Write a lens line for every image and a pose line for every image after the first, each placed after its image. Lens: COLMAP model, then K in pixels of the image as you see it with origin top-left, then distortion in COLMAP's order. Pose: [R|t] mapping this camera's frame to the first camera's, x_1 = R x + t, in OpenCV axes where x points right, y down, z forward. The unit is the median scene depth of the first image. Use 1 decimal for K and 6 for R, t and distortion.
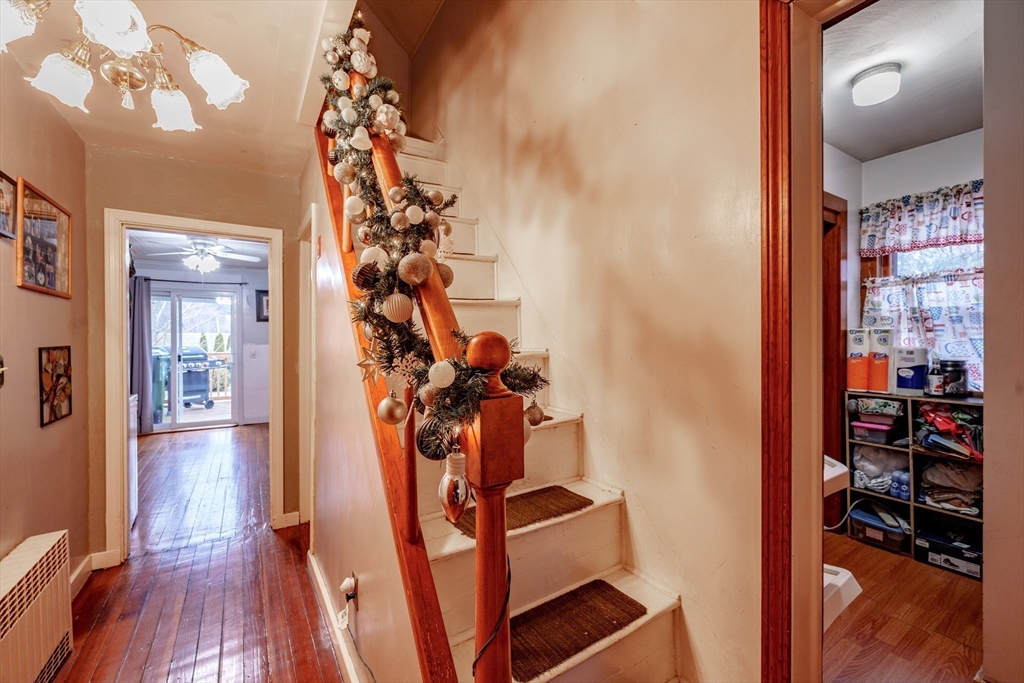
lens RADIAL K [[416.1, 0, 509.1], [0, 416.1, 338.3], [0, 0, 1]] dist [0.003124, -0.000330]
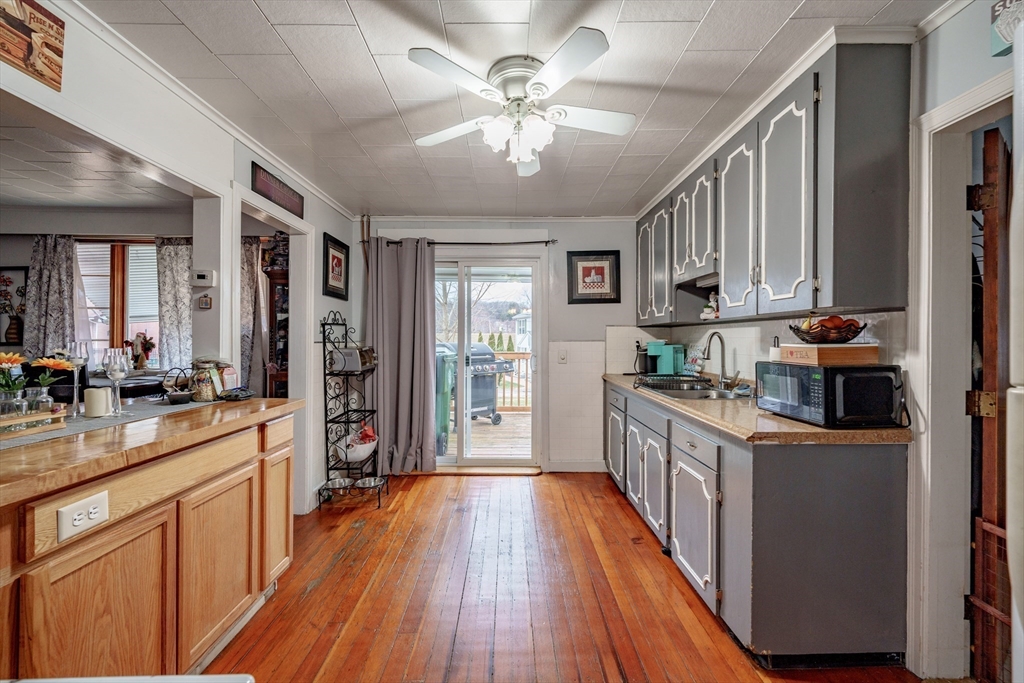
lens RADIAL K [[416.1, 0, 509.6], [0, 416.1, 339.5], [0, 0, 1]] dist [0.003124, -0.000330]
pose [[0.847211, 0.008330, -0.531191, -0.334168], [-0.007442, 0.999965, 0.003811, 0.009538], [0.531204, 0.000724, 0.847243, 0.414354]]
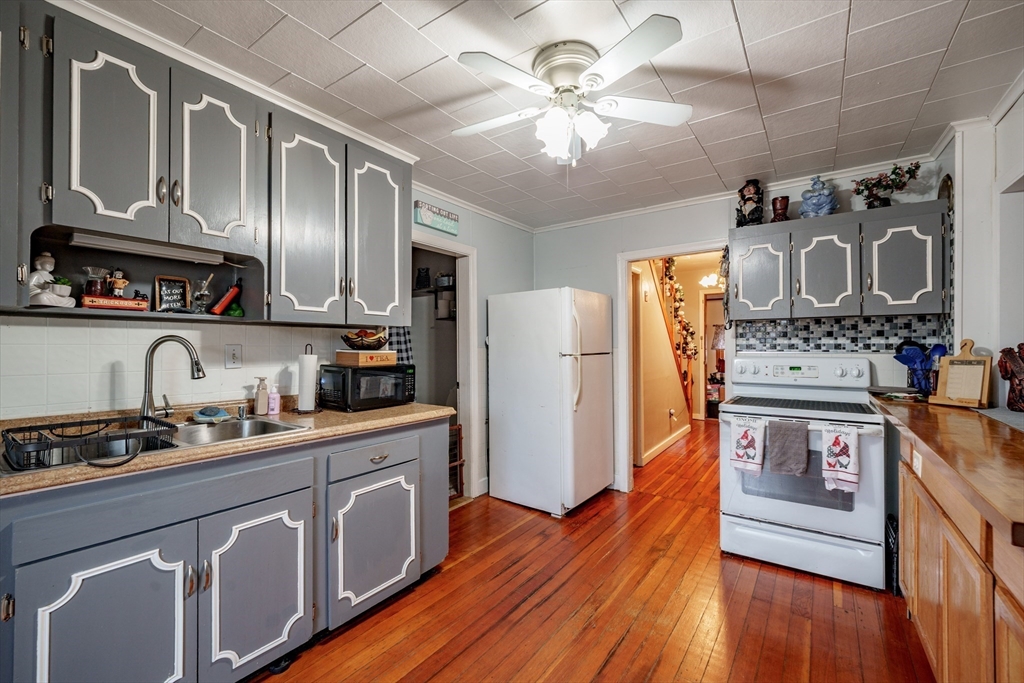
lens RADIAL K [[416.1, 0, 526.6], [0, 416.1, 344.7], [0, 0, 1]] dist [0.003124, -0.000330]
pose [[-0.383812, 0.011564, 0.923339, -0.684248], [0.003487, 0.999933, -0.011074, 0.011345], [-0.923405, -0.001031, -0.383826, 0.751394]]
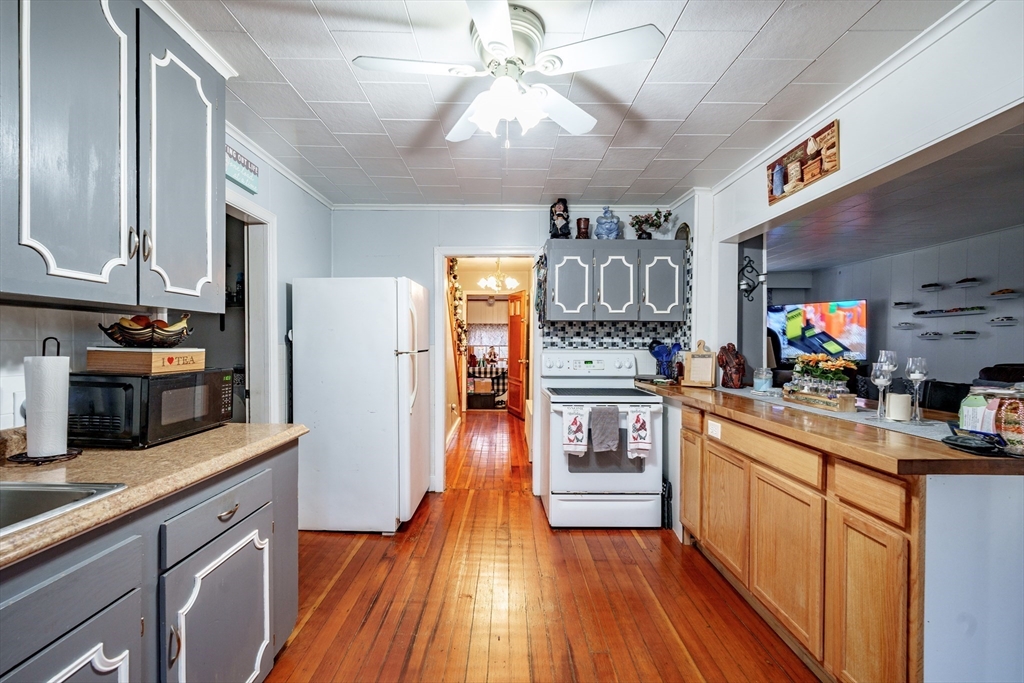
lens RADIAL K [[416.1, 0, 495.9], [0, 416.1, 345.7], [0, 0, 1]] dist [0.003124, -0.000330]
pose [[-0.833076, -0.000712, 0.553157, -0.585859], [0.000355, 0.999998, 0.001823, 0.010119], [-0.553158, 0.001715, -0.833075, 0.825482]]
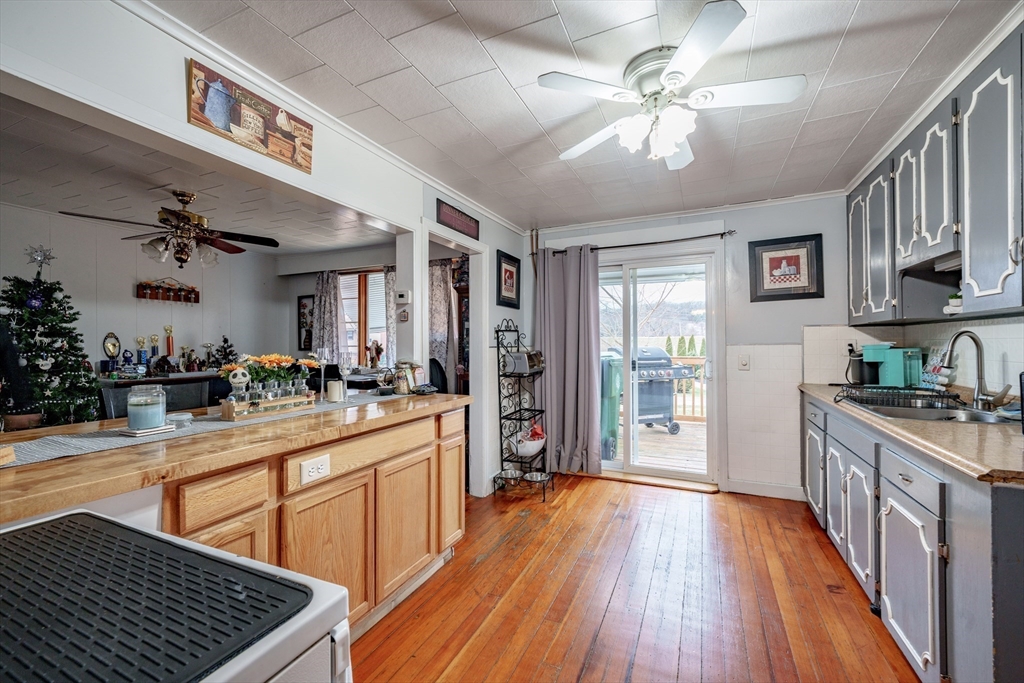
lens RADIAL K [[416.1, 0, 513.3], [0, 416.1, 341.5], [0, 0, 1]] dist [0.003124, -0.000330]
pose [[0.546707, -0.001700, -0.837322, -0.307102], [0.002896, 0.999996, -0.000139, 0.009033], [0.837319, -0.002349, 0.546710, 0.428956]]
